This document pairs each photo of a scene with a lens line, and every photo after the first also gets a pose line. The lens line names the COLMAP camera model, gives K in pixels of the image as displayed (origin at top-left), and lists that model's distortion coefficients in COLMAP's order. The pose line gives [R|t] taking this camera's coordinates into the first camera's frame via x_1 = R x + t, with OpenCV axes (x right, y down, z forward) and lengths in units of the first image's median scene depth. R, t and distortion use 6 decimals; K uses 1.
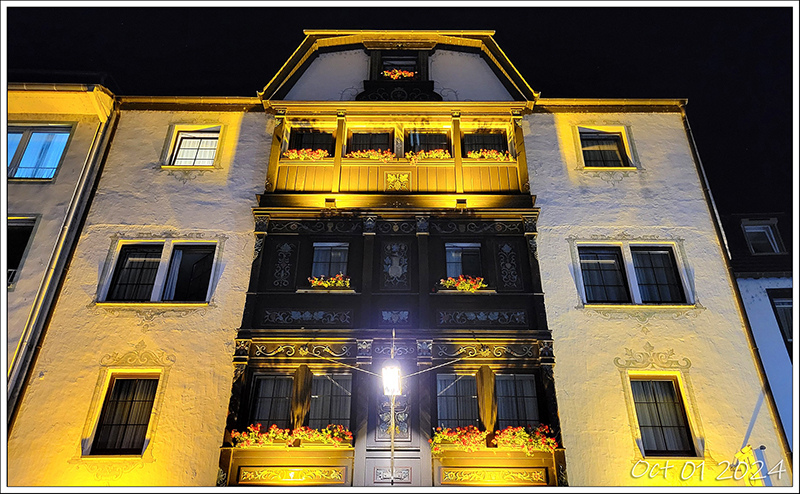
lens RADIAL K [[678.6, 0, 413.1], [0, 678.6, 242.9], [0, 0, 1]] dist [0.041984, -0.001299]
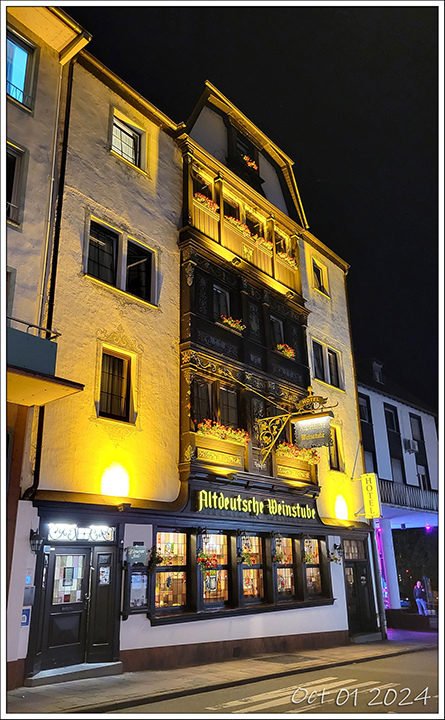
lens RADIAL K [[606.4, 0, 233.2], [0, 606.4, 357.8], [0, 0, 1]] dist [0.038577, -0.002124]
pose [[0.600660, 0.247685, 0.760171, -1.041316], [-0.415434, 0.909058, 0.032065, 0.081701], [-0.683098, -0.335061, 0.648931, 0.185410]]
